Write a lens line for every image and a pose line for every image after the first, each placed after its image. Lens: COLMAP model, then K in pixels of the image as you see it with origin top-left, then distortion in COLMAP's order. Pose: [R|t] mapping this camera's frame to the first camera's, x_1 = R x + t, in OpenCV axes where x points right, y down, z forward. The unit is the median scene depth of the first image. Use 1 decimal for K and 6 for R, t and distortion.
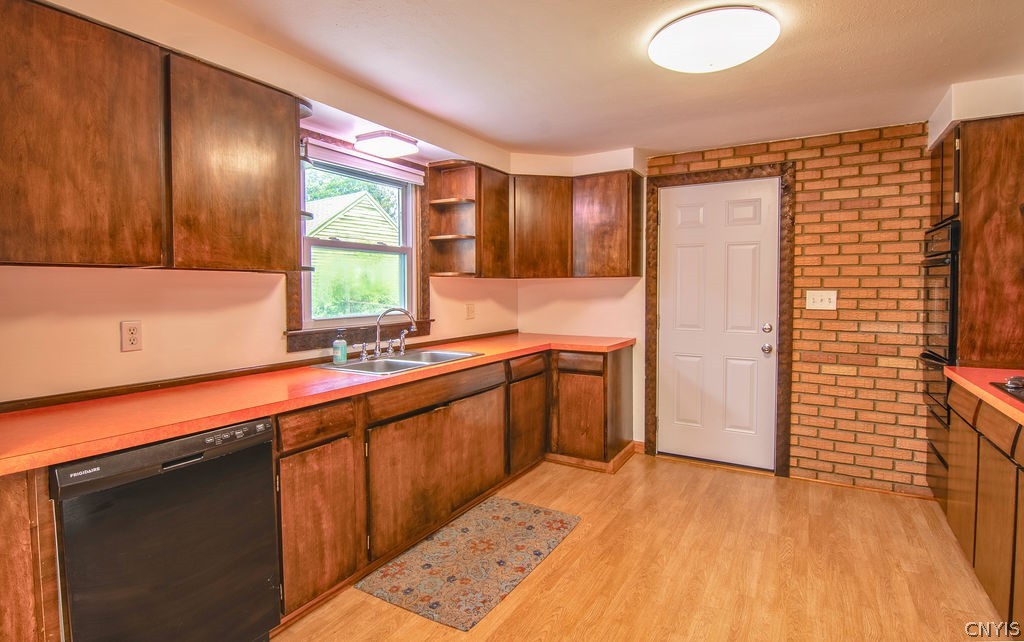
lens RADIAL K [[509.3, 0, 511.6], [0, 509.3, 298.2], [0, 0, 1]] dist [0.000342, -0.000043]
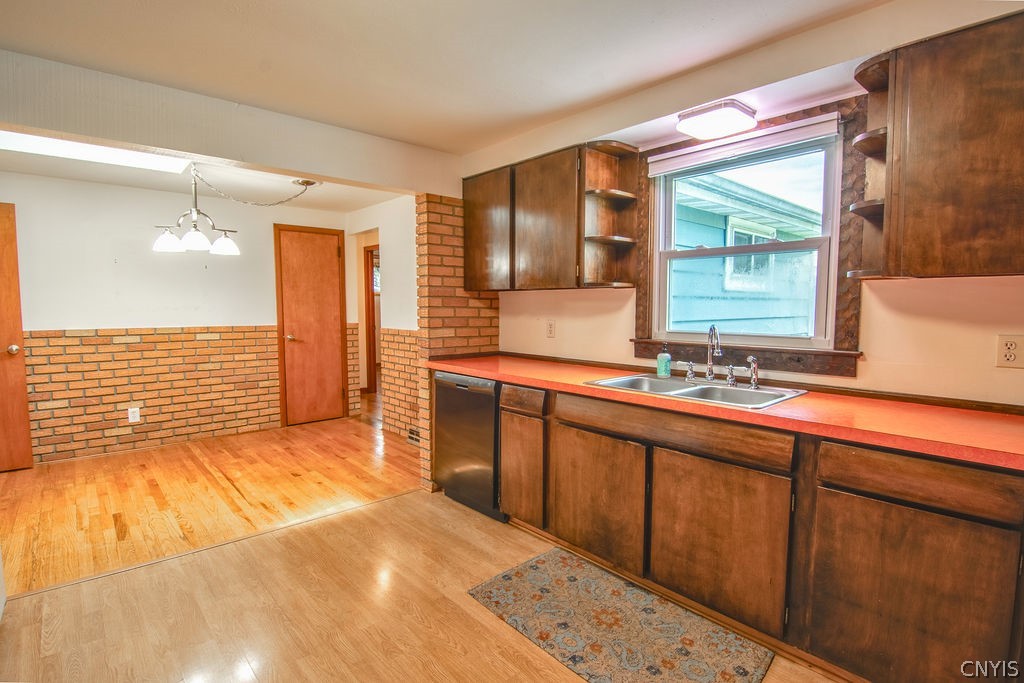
lens RADIAL K [[501.0, 0, 514.2], [0, 501.0, 345.4], [0, 0, 1]] dist [-0.001129, -0.013407]
pose [[-0.293676, 0.078321, -0.952691, 0.666833], [-0.024138, 0.995712, 0.089298, -0.012589], [0.955600, 0.049220, -0.290526, 1.005228]]
